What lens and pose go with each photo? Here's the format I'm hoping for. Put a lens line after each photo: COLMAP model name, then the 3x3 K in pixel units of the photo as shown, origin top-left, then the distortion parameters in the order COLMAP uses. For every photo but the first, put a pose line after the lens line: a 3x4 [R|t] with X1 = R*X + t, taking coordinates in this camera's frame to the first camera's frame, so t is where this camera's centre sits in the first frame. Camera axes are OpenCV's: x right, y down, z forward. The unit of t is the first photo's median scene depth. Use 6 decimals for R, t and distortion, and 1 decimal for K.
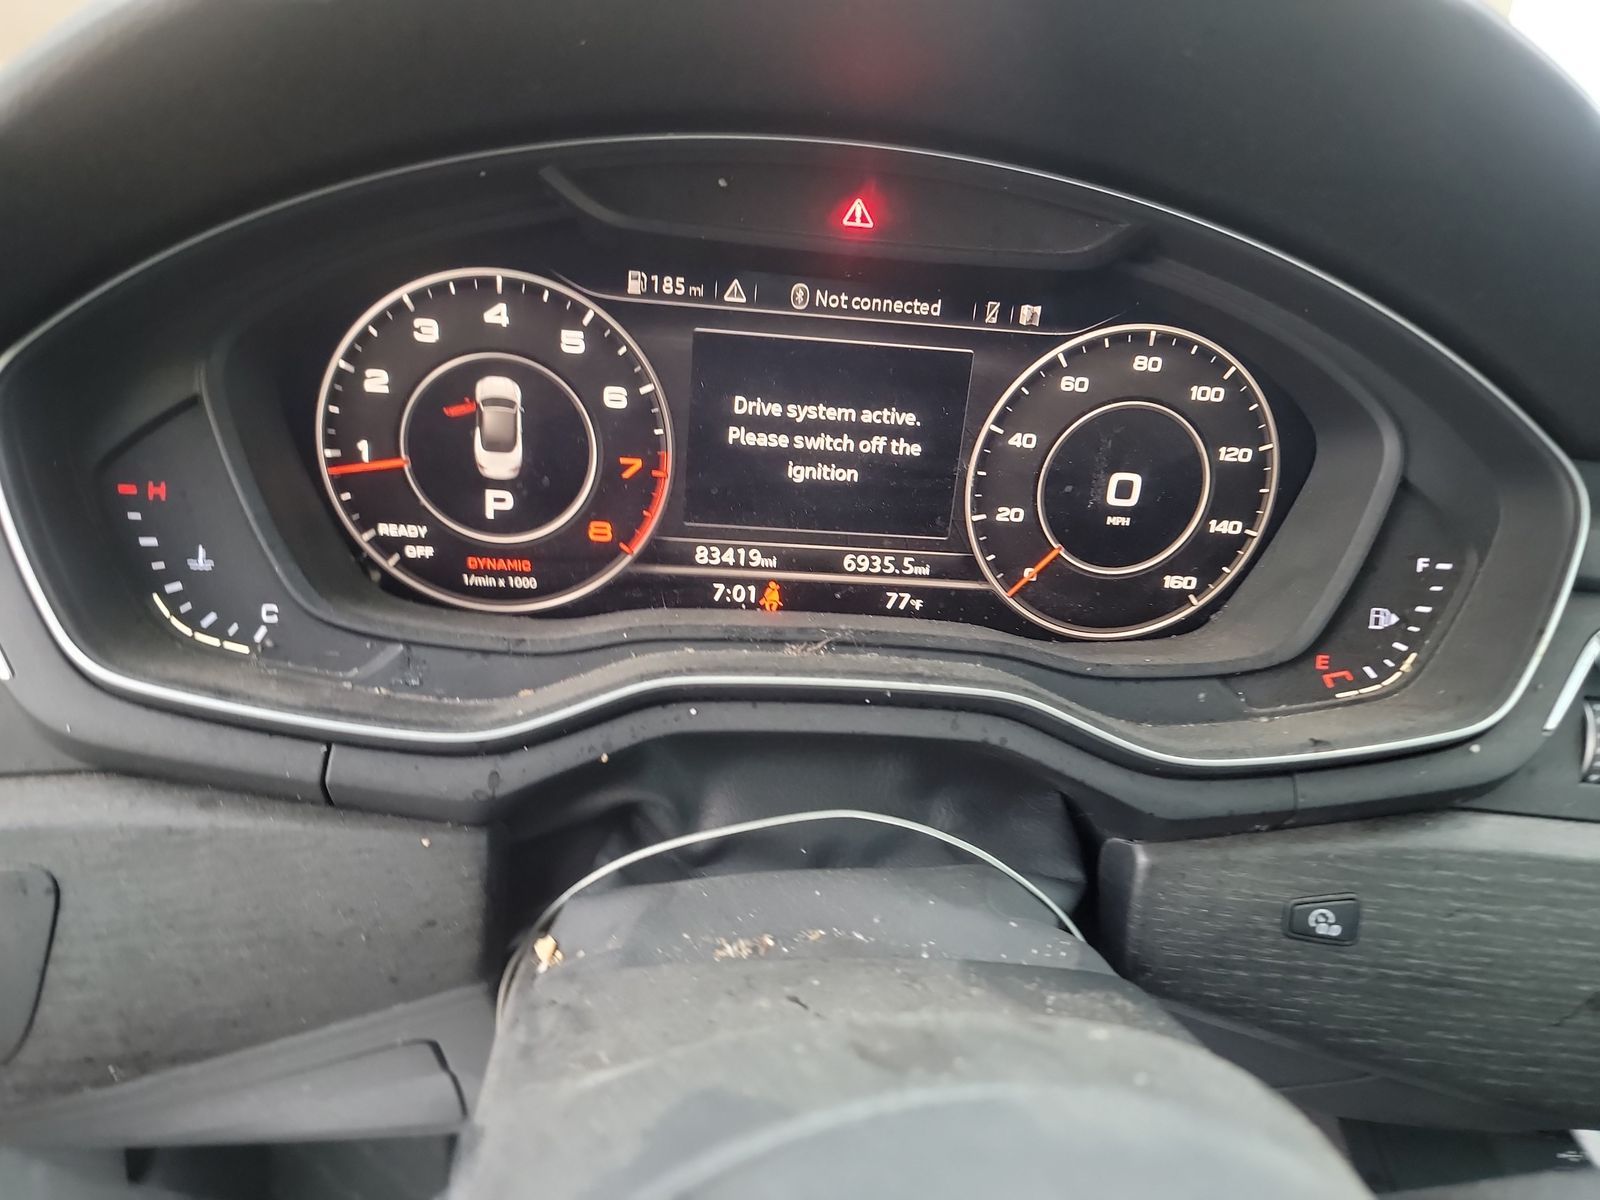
lens RADIAL K [[1185.3, 0, 800.0], [0, 1185.3, 600.0], [0, 0, 1]] dist [0.042442, -0.049030]
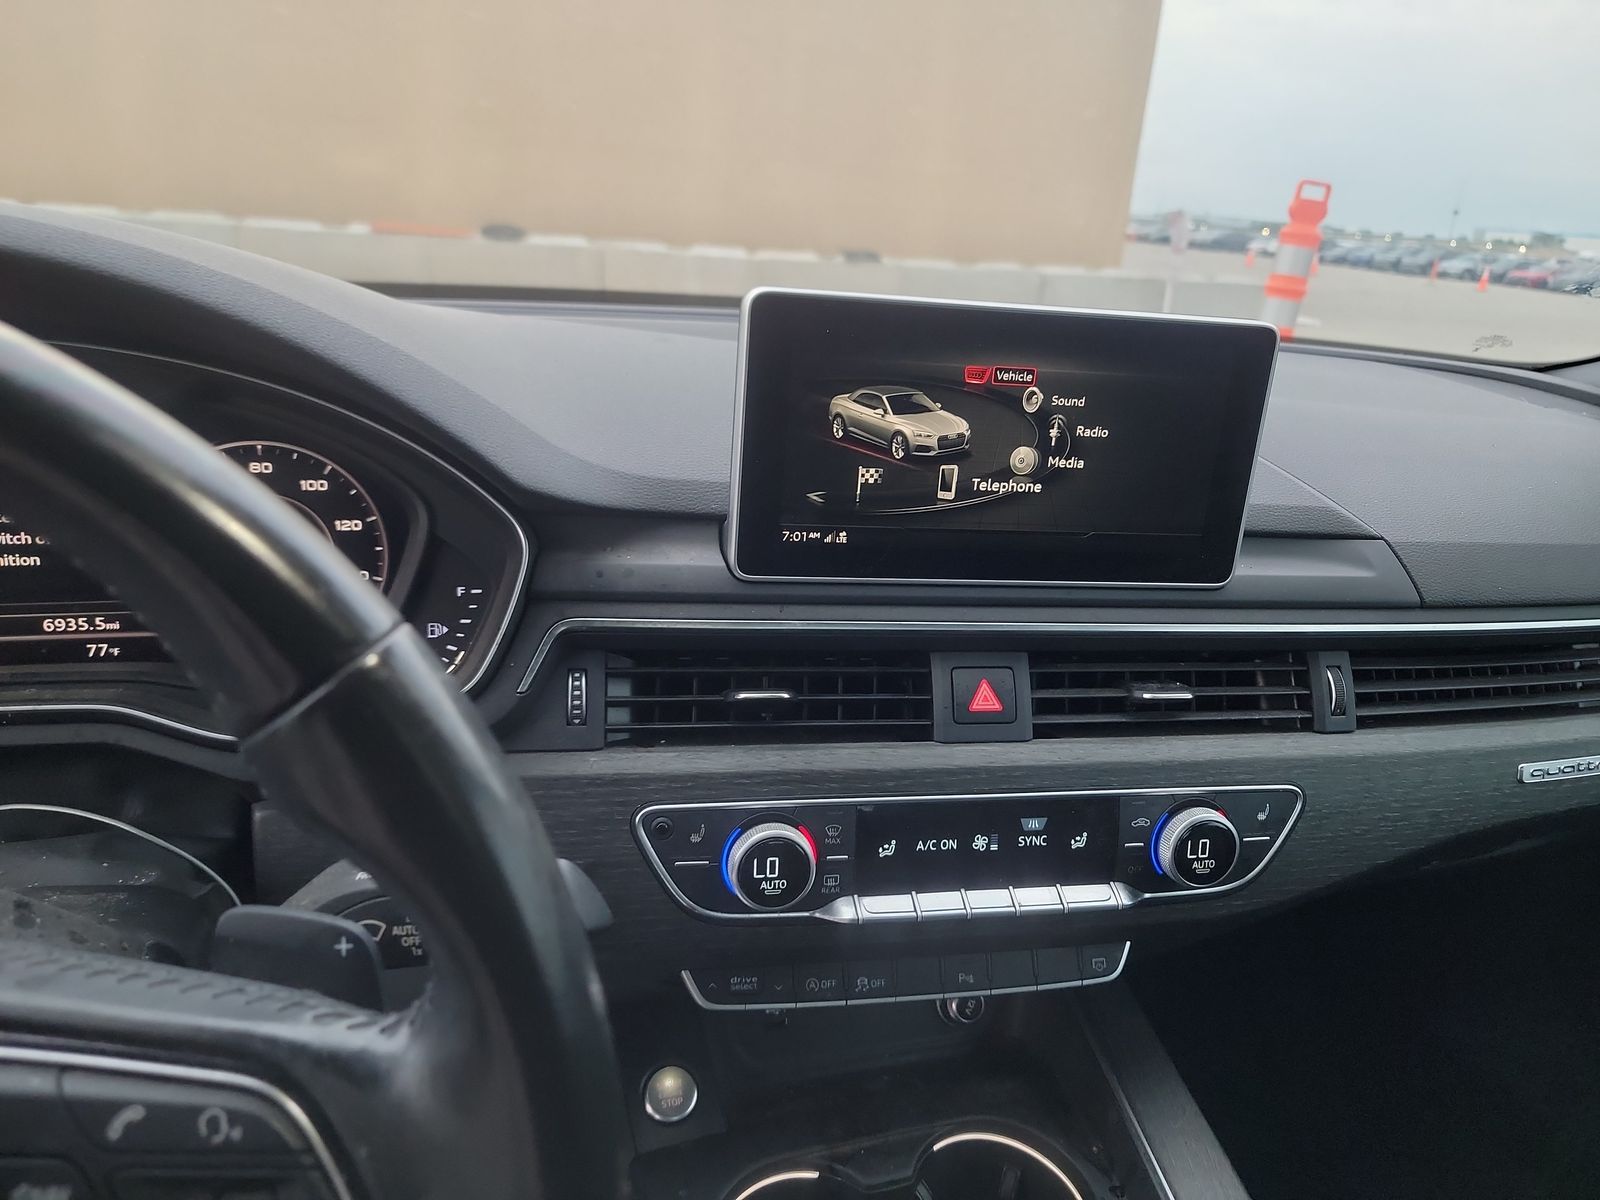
lens RADIAL K [[1147.4, 0, 806.6], [0, 1147.4, 590.4], [0, 0, 1]] dist [0.043542, -0.032697]
pose [[0.976573, -0.085073, 0.197657, 0.664319], [0.096056, 0.994282, -0.046643, 0.078002], [-0.192559, 0.064537, 0.979161, -0.488278]]
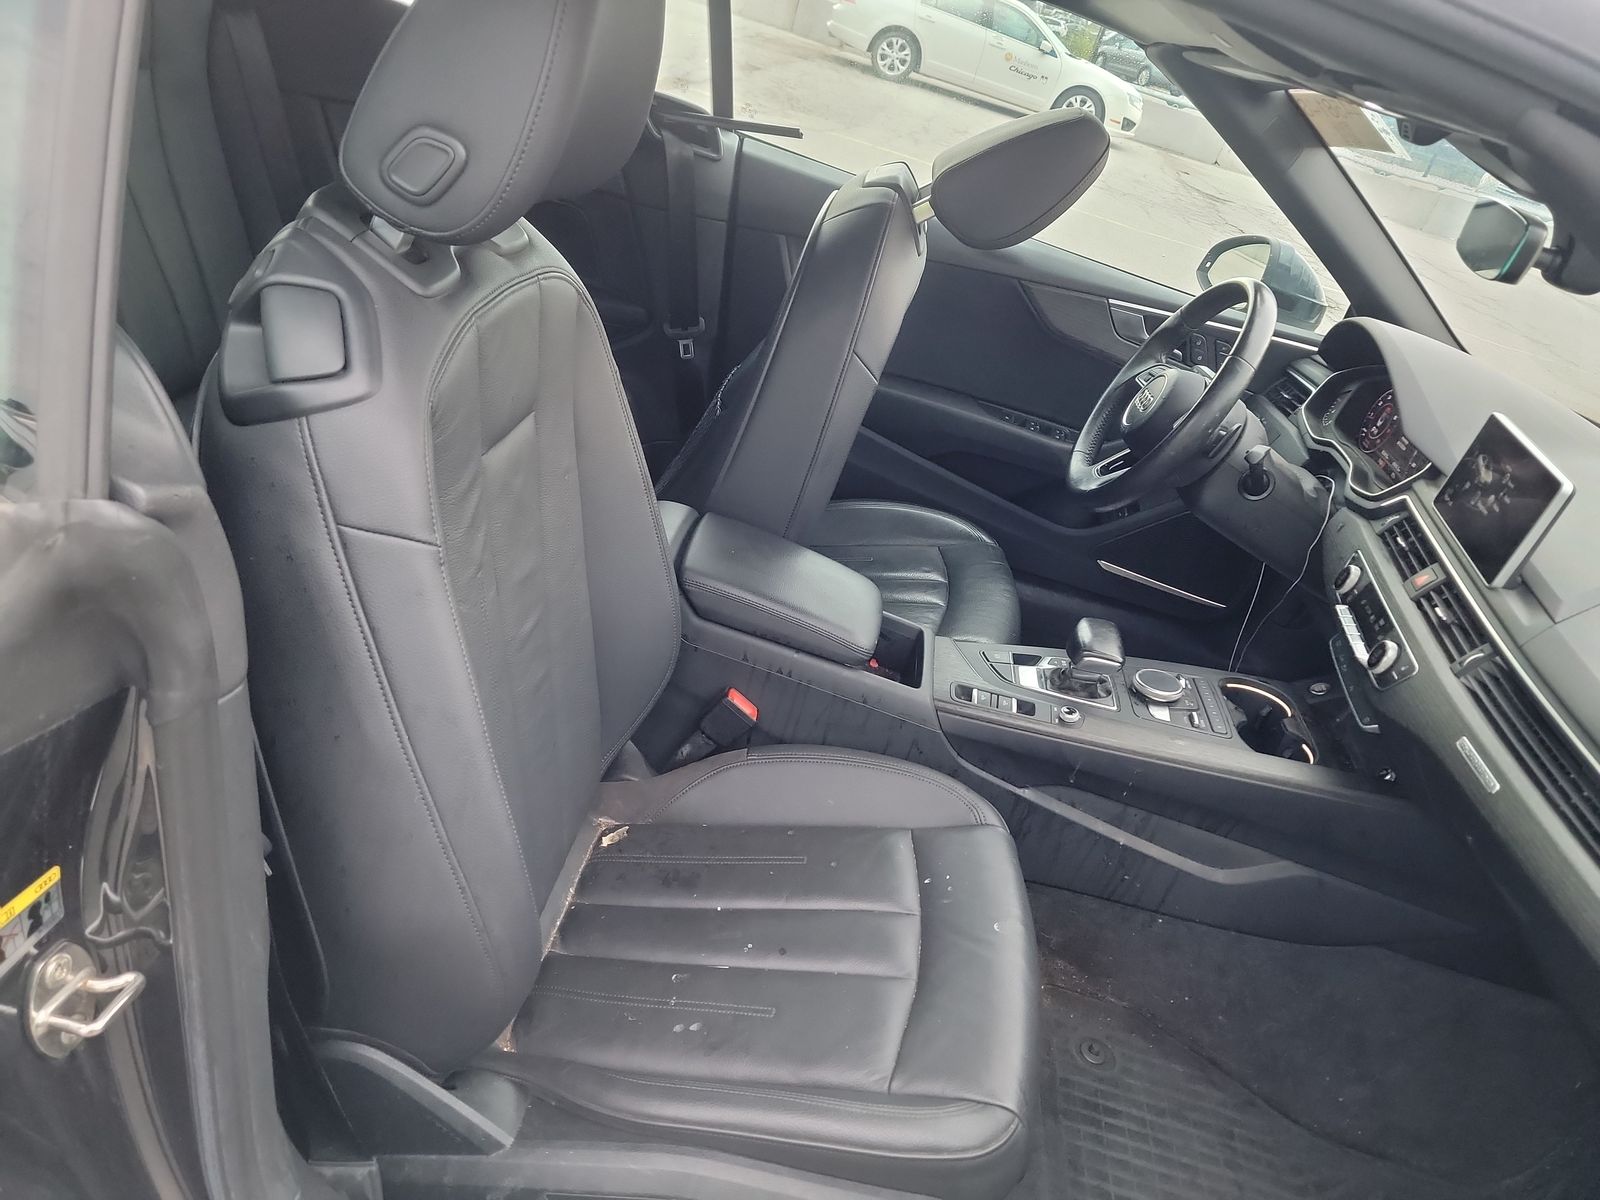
lens RADIAL K [[1147.4, 0, 806.6], [0, 1147.4, 590.4], [0, 0, 1]] dist [0.043542, -0.032697]
pose [[-0.192231, 0.342675, -0.919577, 5.062070], [-0.640758, 0.665908, 0.382093, 0.040327], [0.743287, 0.662677, 0.091563, -0.832771]]
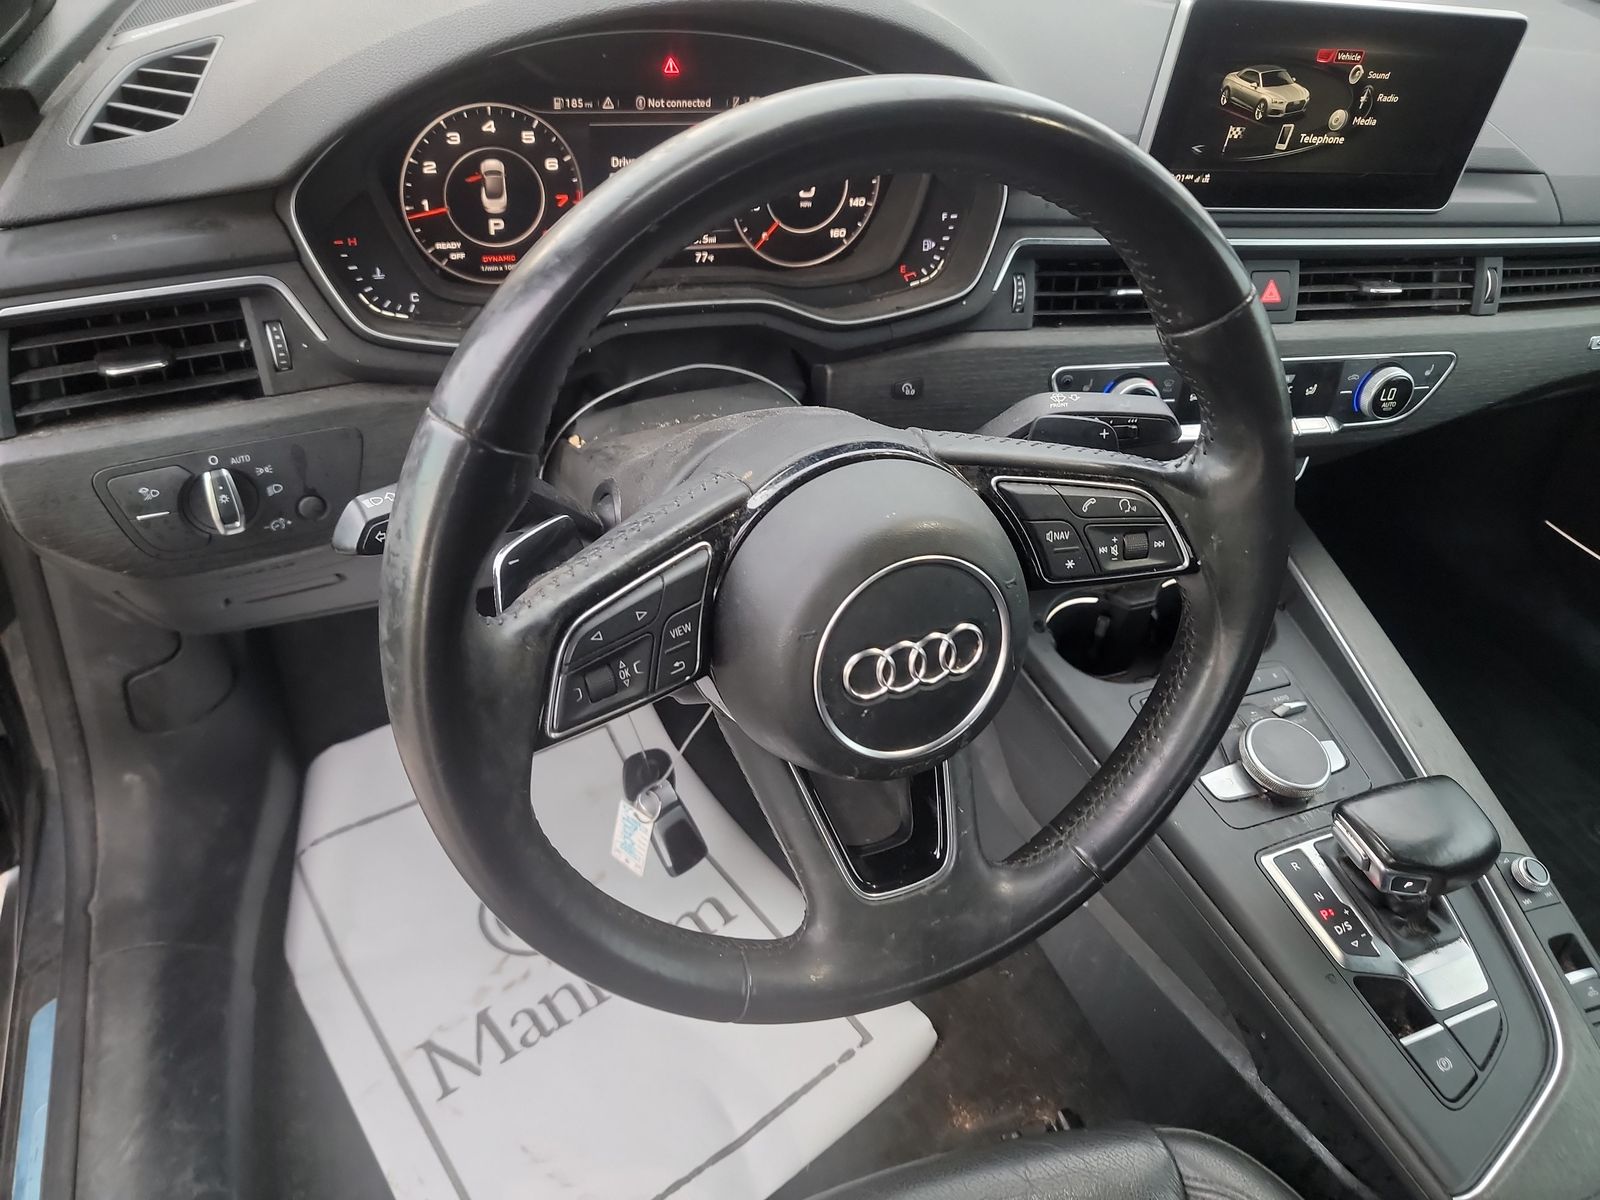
lens RADIAL K [[1147.4, 0, 806.6], [0, 1147.4, 590.4], [0, 0, 1]] dist [0.043542, -0.032697]
pose [[0.962134, -0.162018, 0.219201, -0.277734], [0.083545, 0.940754, 0.328638, -0.100045], [-0.259460, -0.297880, 0.918666, -1.036922]]
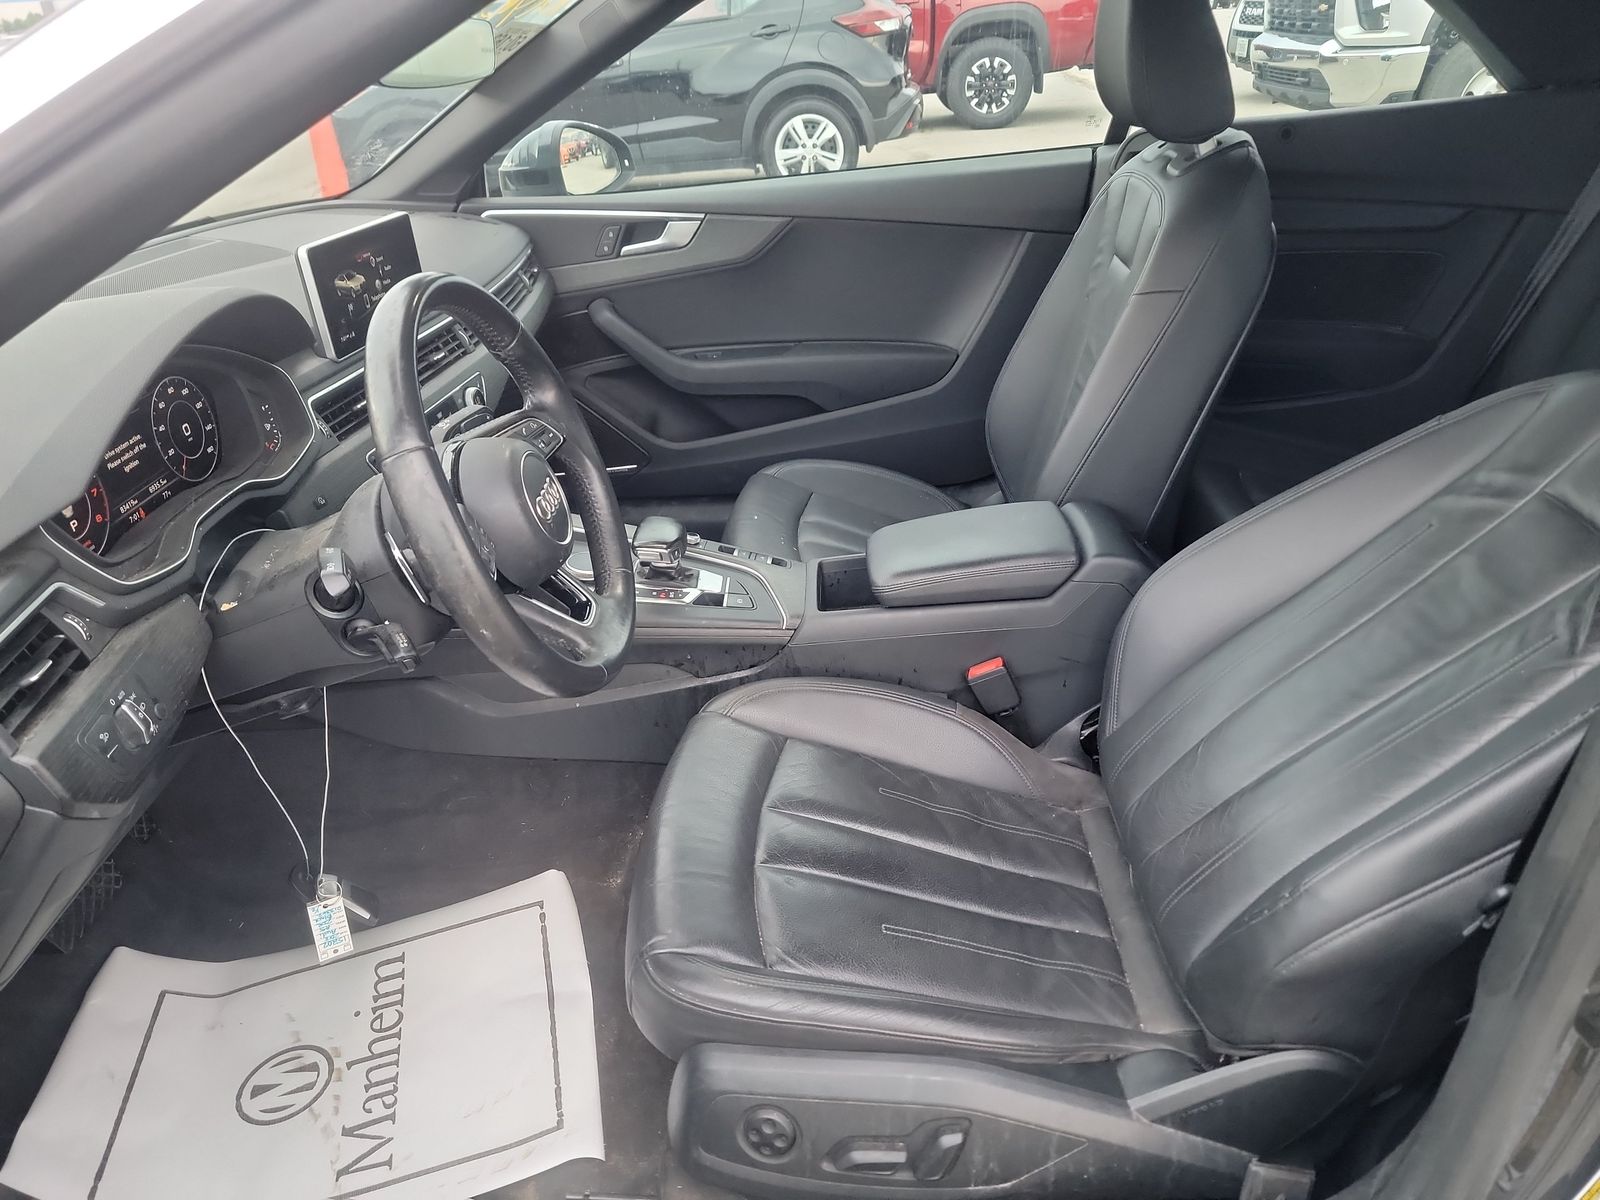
lens RADIAL K [[1101.3, 0, 800.0], [0, 1101.3, 600.0], [0, 0, 1]] dist [0.040459, -0.025763]
pose [[0.122712, -0.552535, 0.824407, -2.309331], [0.442823, 0.773893, 0.452766, -0.377738], [-0.888172, 0.309506, 0.339641, -1.345631]]
